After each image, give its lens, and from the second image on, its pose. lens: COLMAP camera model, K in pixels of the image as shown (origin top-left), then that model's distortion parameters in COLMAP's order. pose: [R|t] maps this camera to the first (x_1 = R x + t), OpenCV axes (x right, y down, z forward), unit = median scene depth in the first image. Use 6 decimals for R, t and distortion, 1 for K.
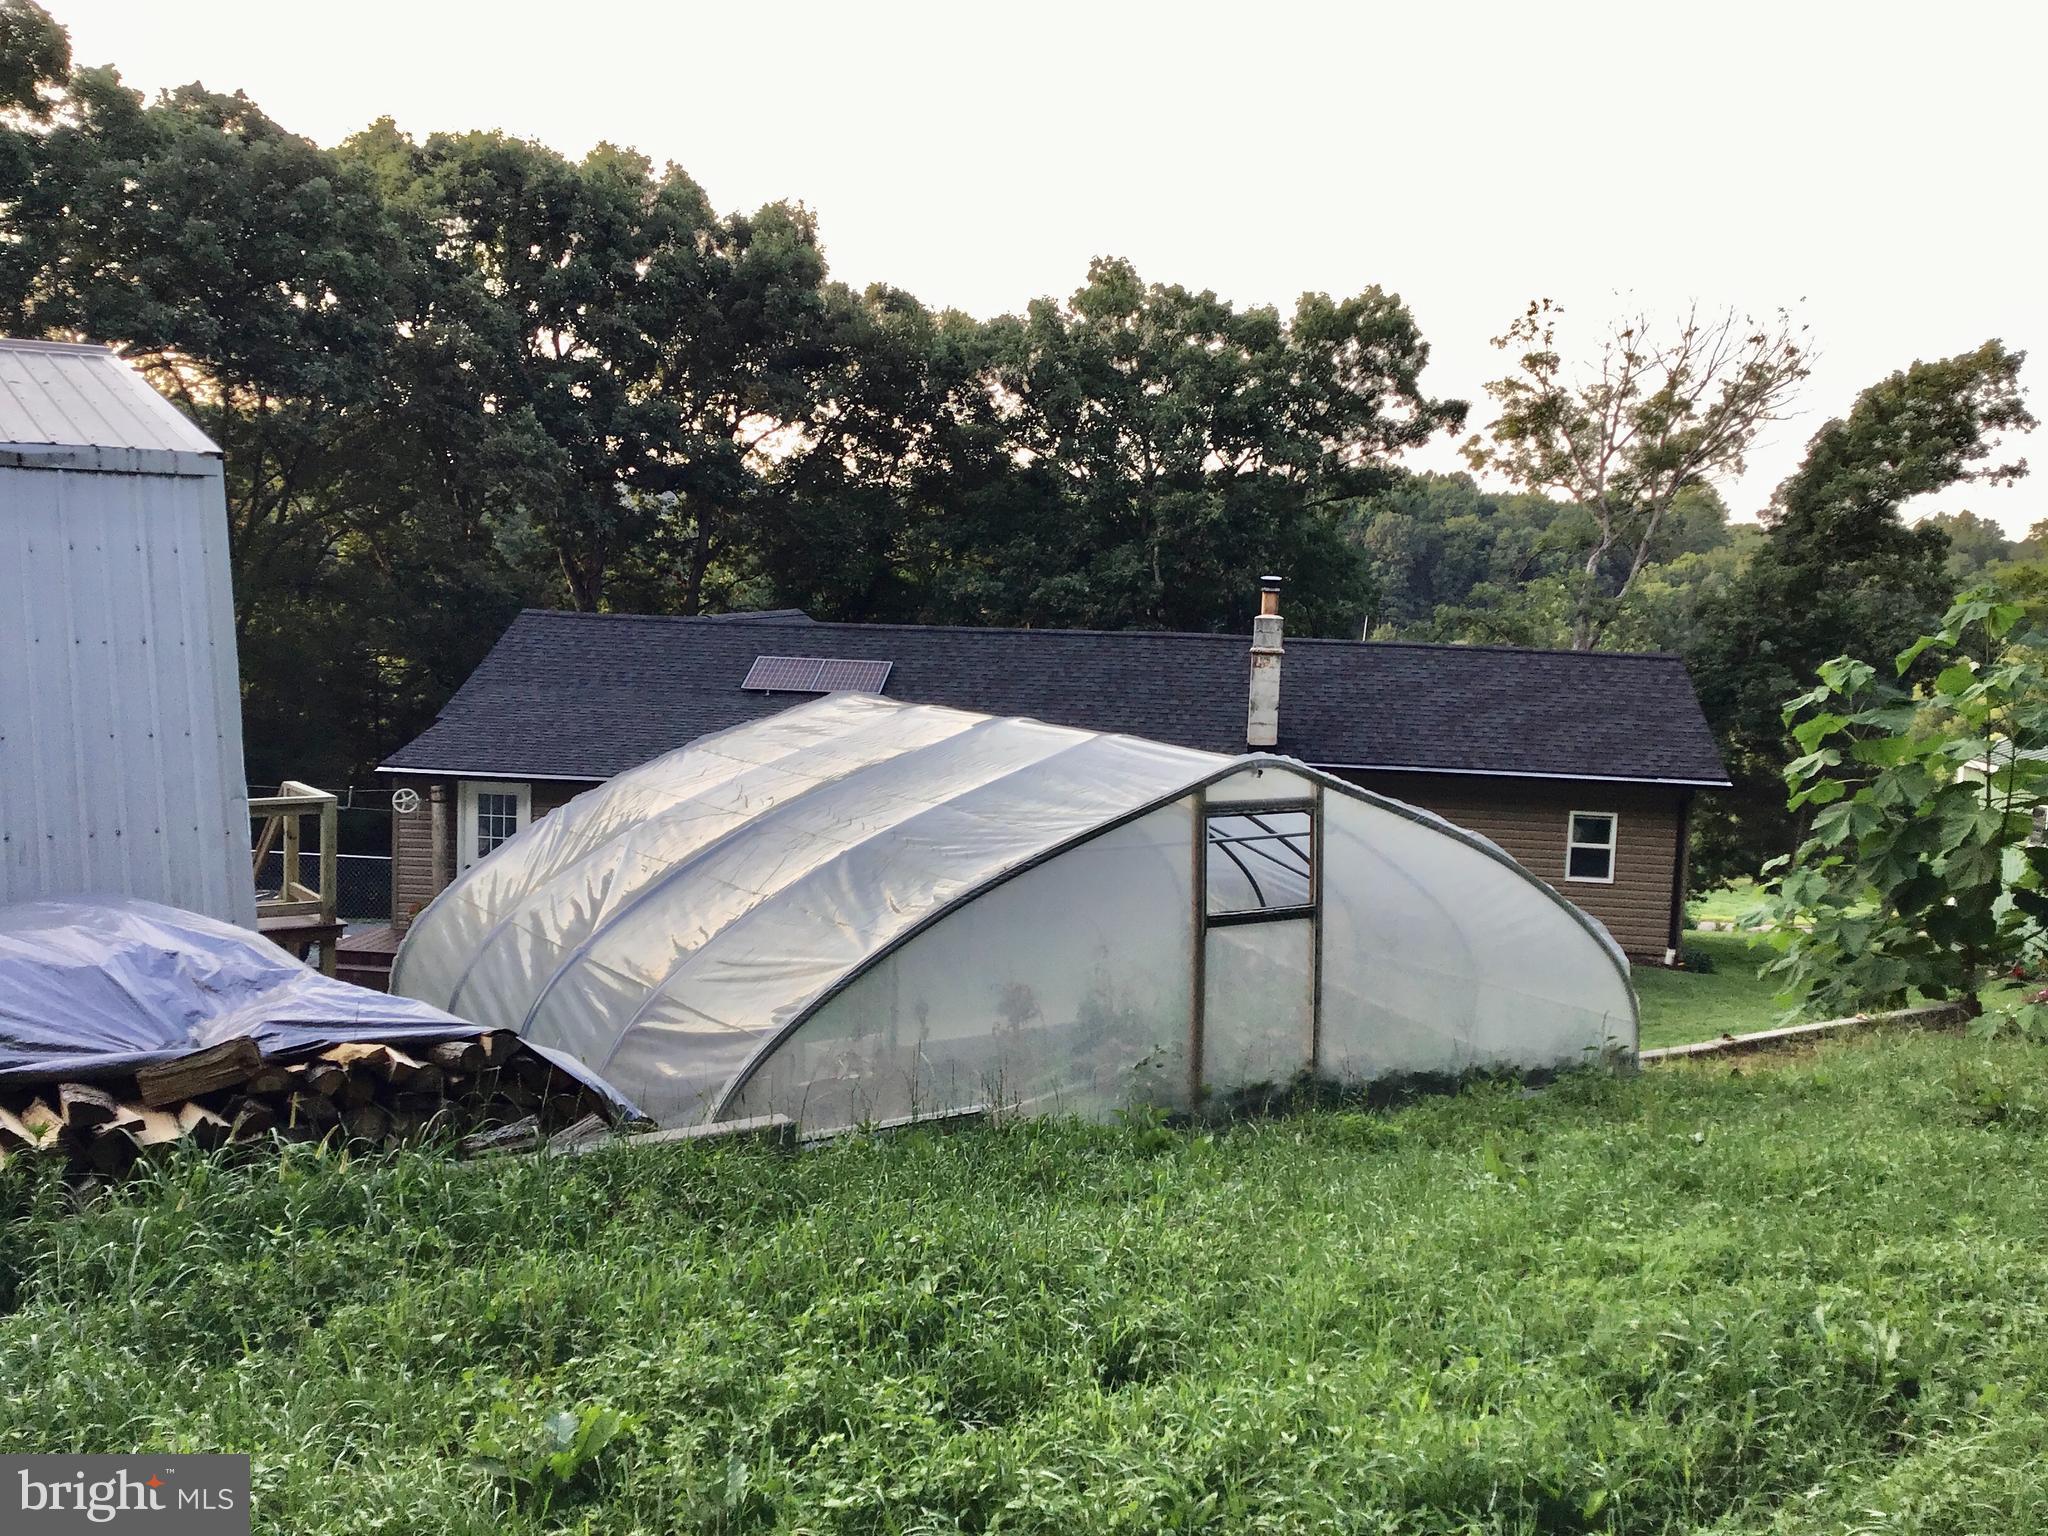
lens RADIAL K [[1845.3, 0, 1018.8], [0, 1845.3, 770.2], [0, 0, 1]] dist [0.095608, -0.093951]
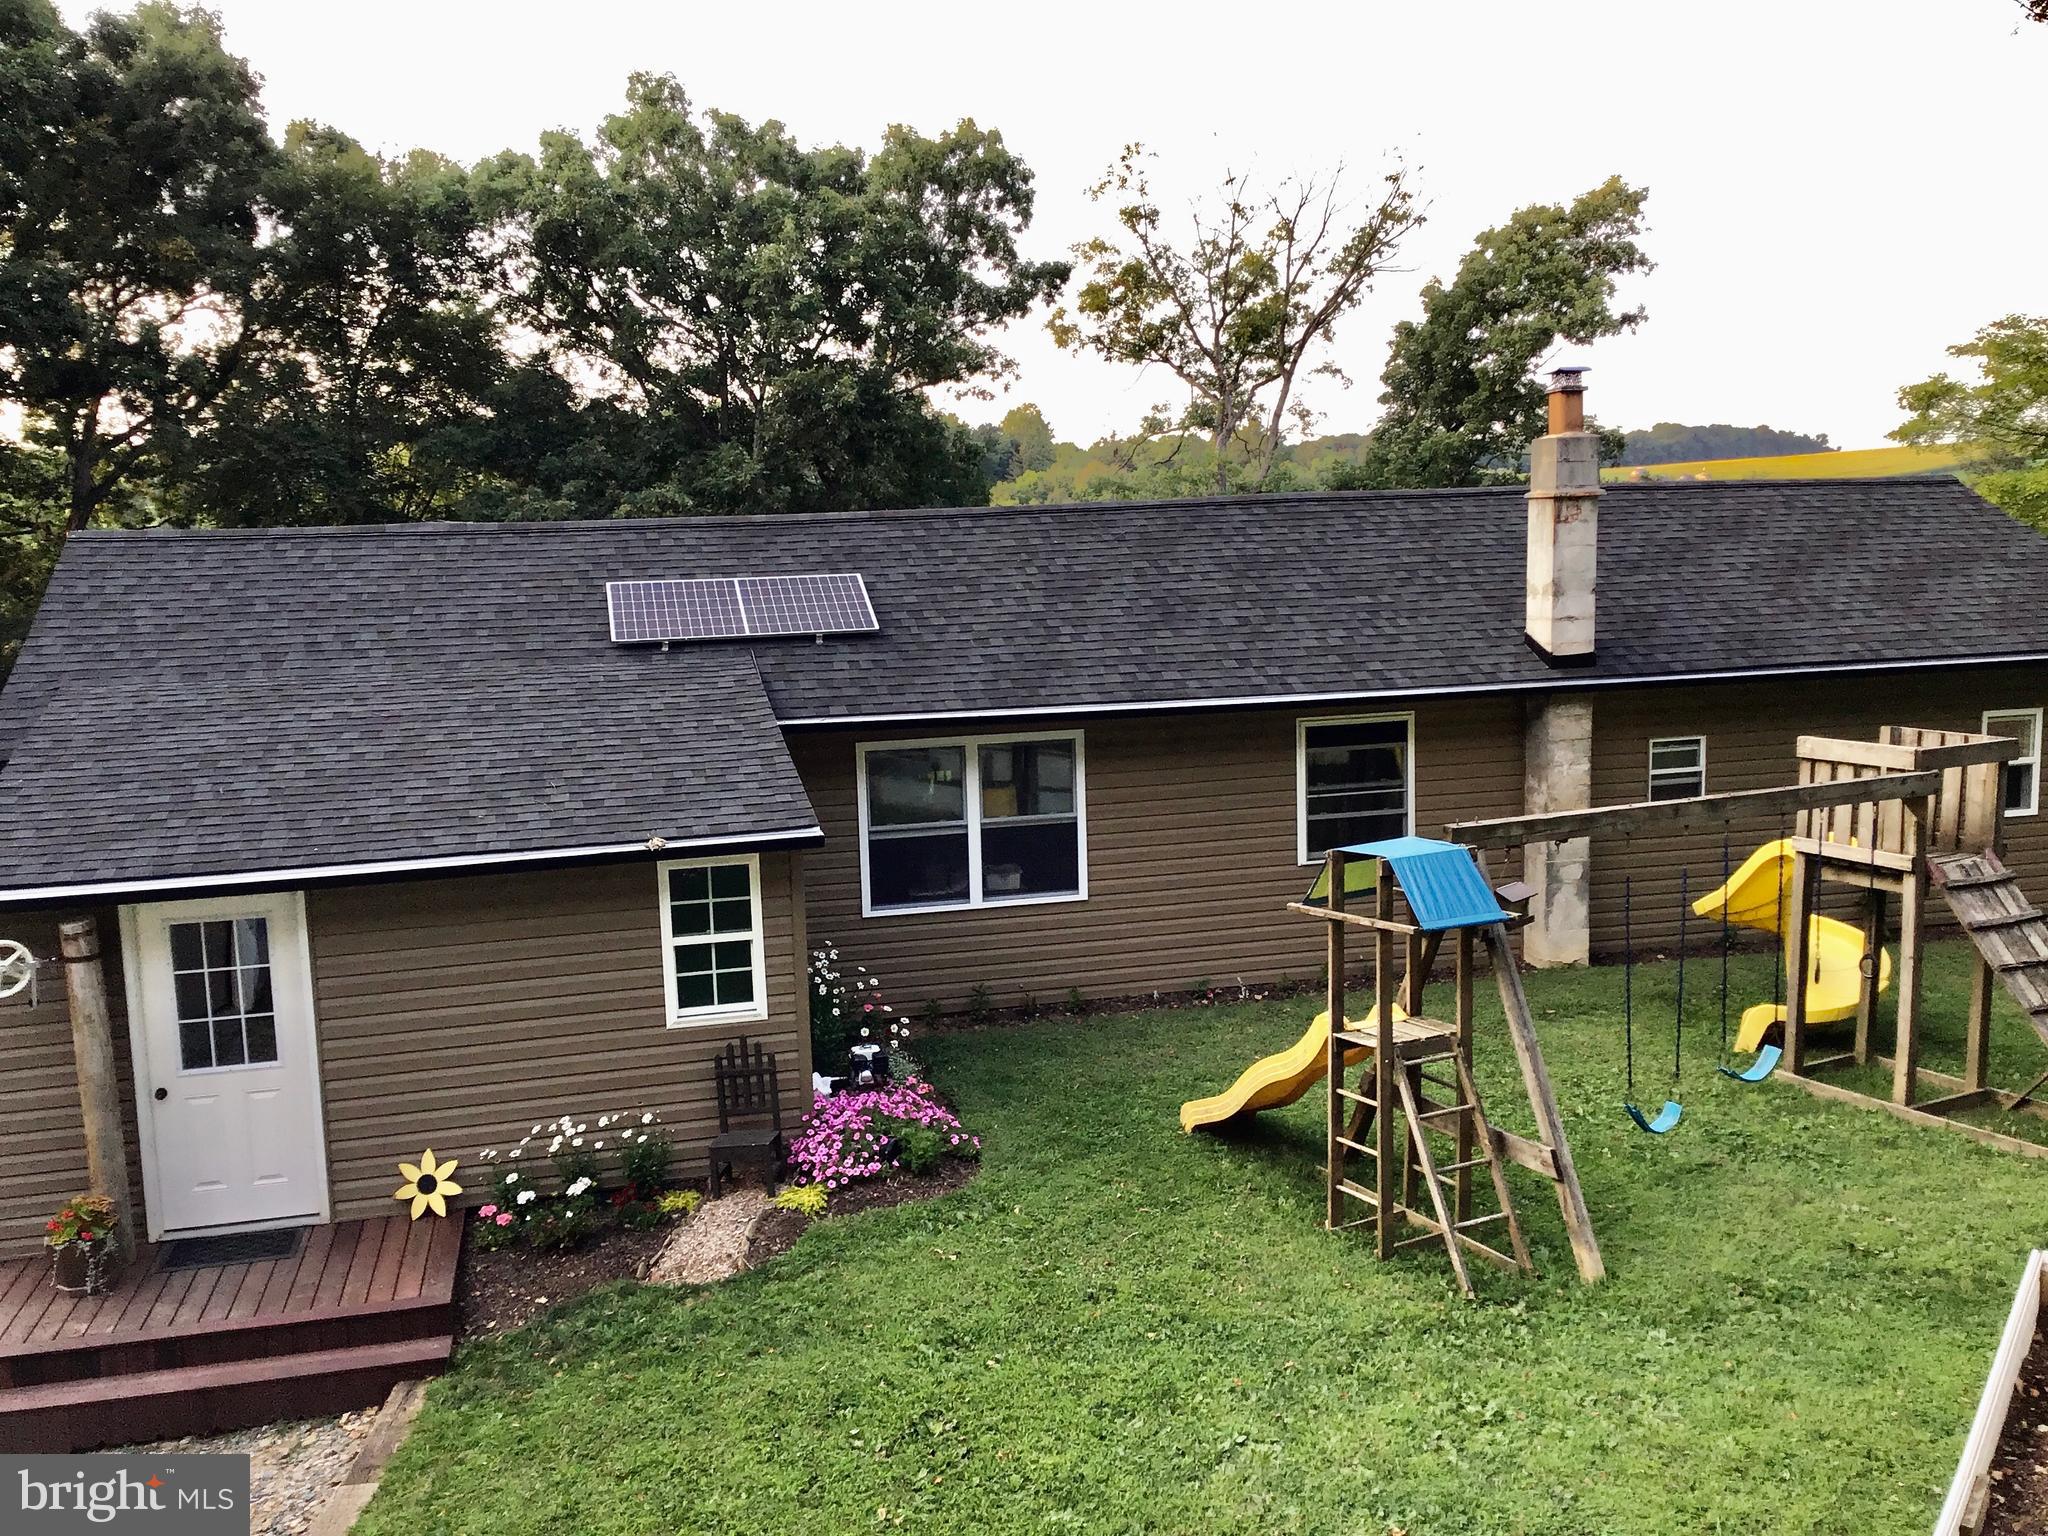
lens RADIAL K [[1845.3, 0, 1024.1], [0, 1845.3, 757.0], [0, 0, 1]] dist [0.095608, -0.093951]
pose [[0.931043, -0.112885, 0.347010, -0.101925], [0.104887, 0.993605, 0.041811, -0.009955], [-0.349511, -0.002531, 0.936929, 0.207573]]
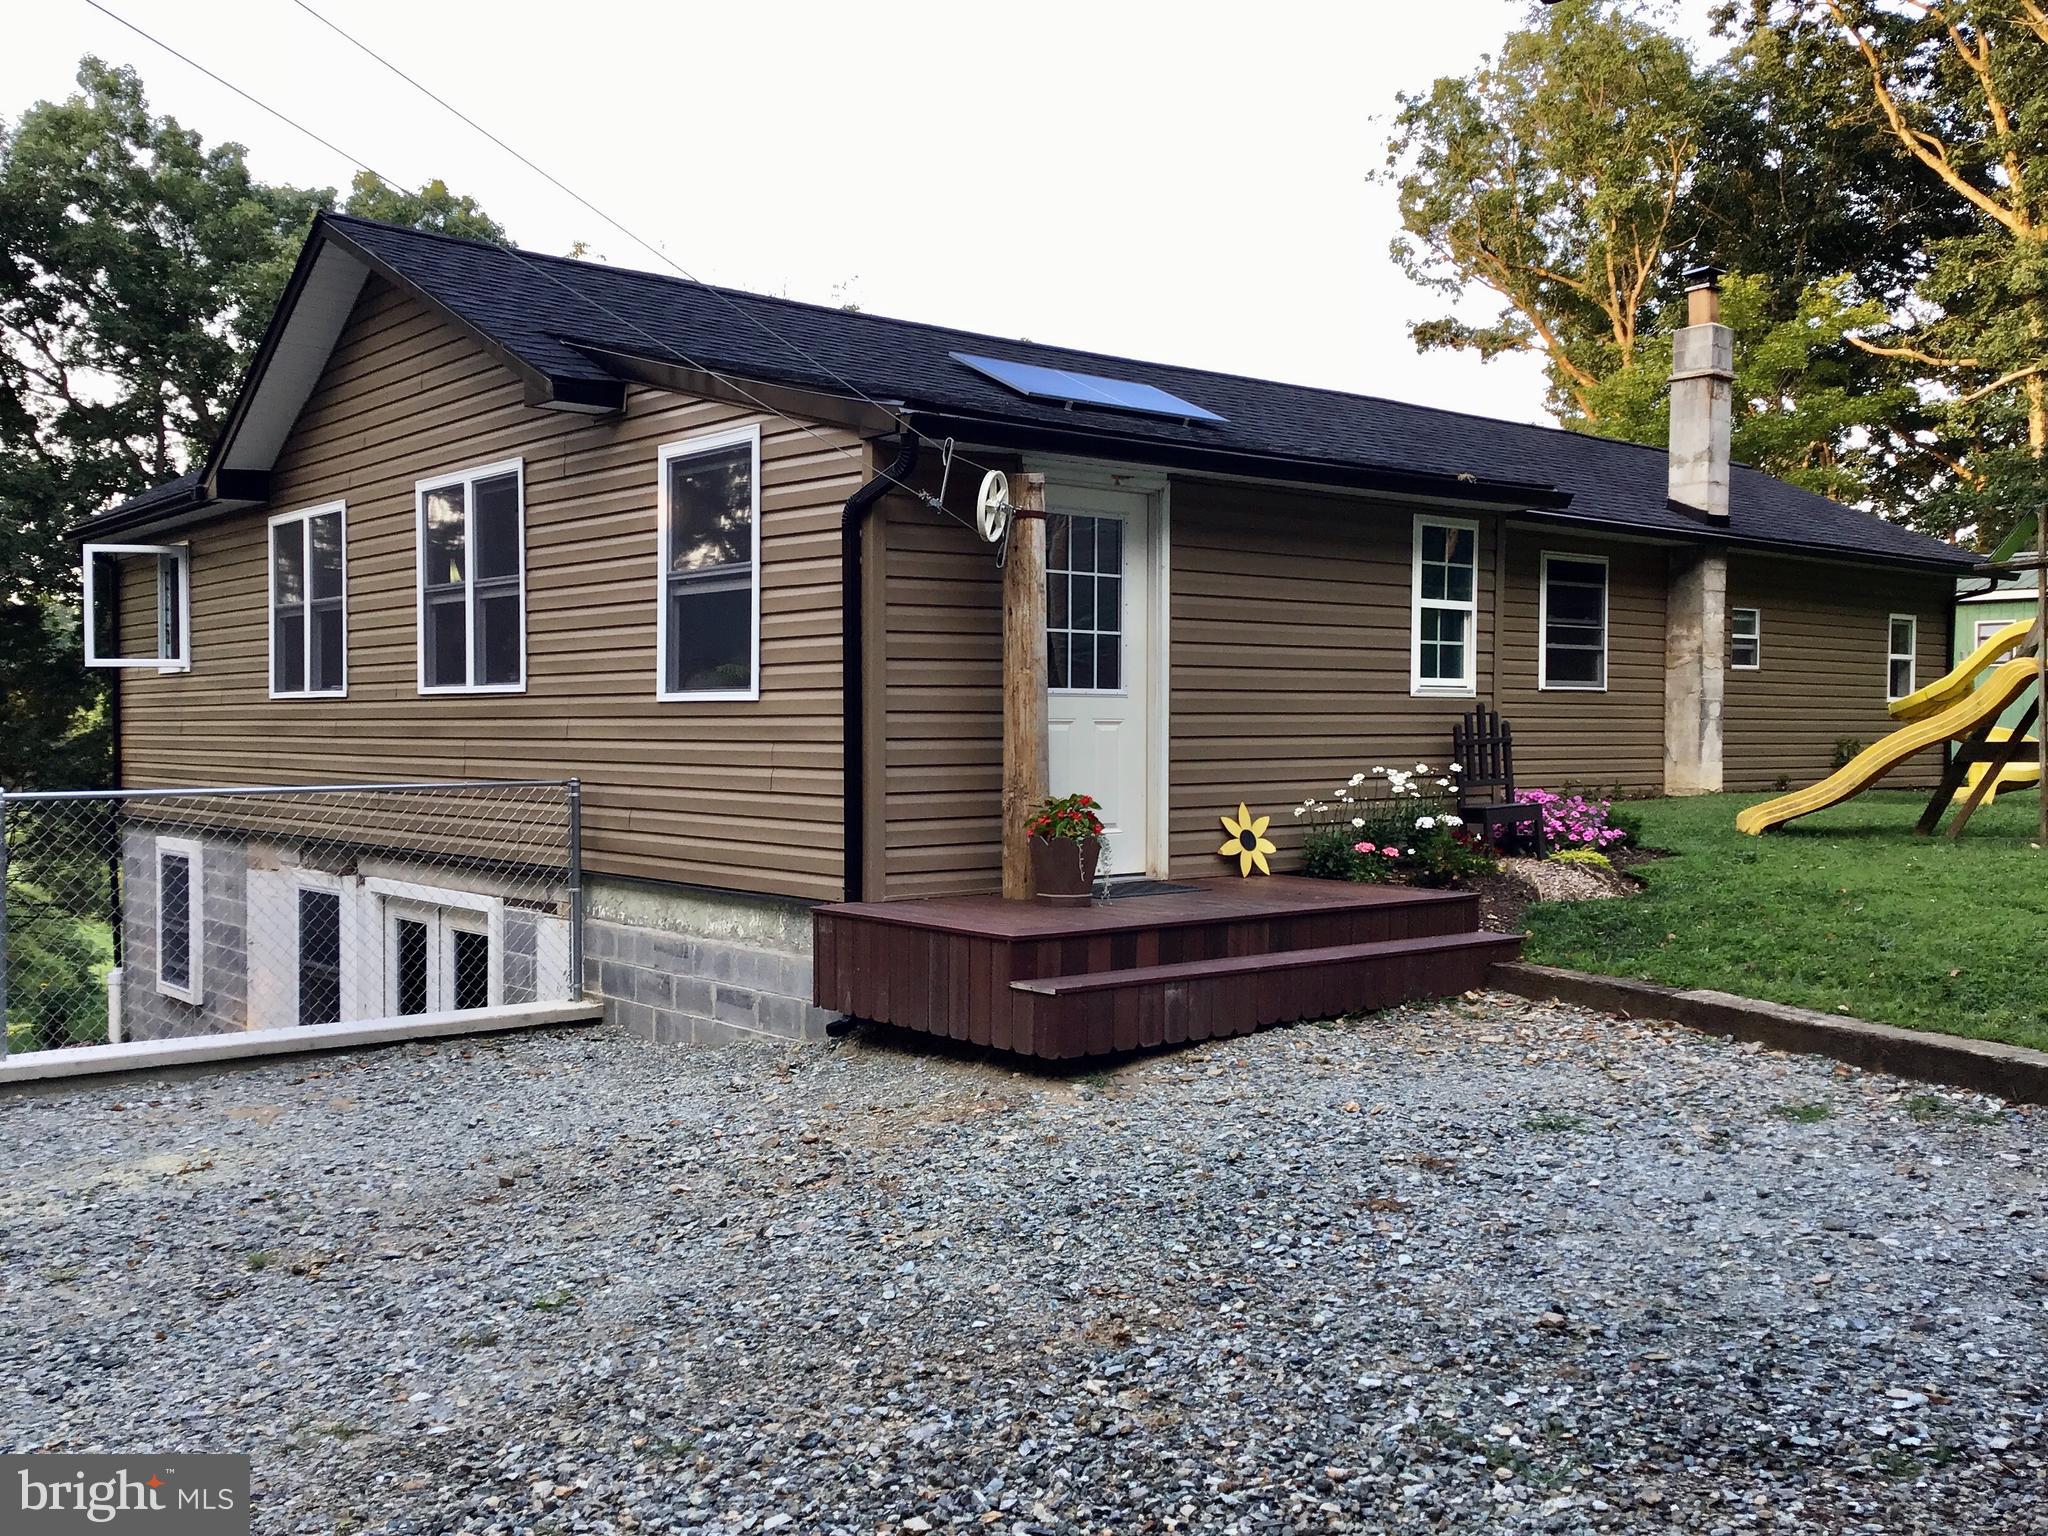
lens RADIAL K [[1845.3, 0, 1018.7], [0, 1845.3, 776.5], [0, 0, 1]] dist [0.095608, -0.093951]
pose [[0.674675, -0.057347, 0.735883, -0.233085], [0.107239, 0.994014, -0.020856, 0.029436], [-0.730283, 0.092987, 0.676787, 0.304941]]
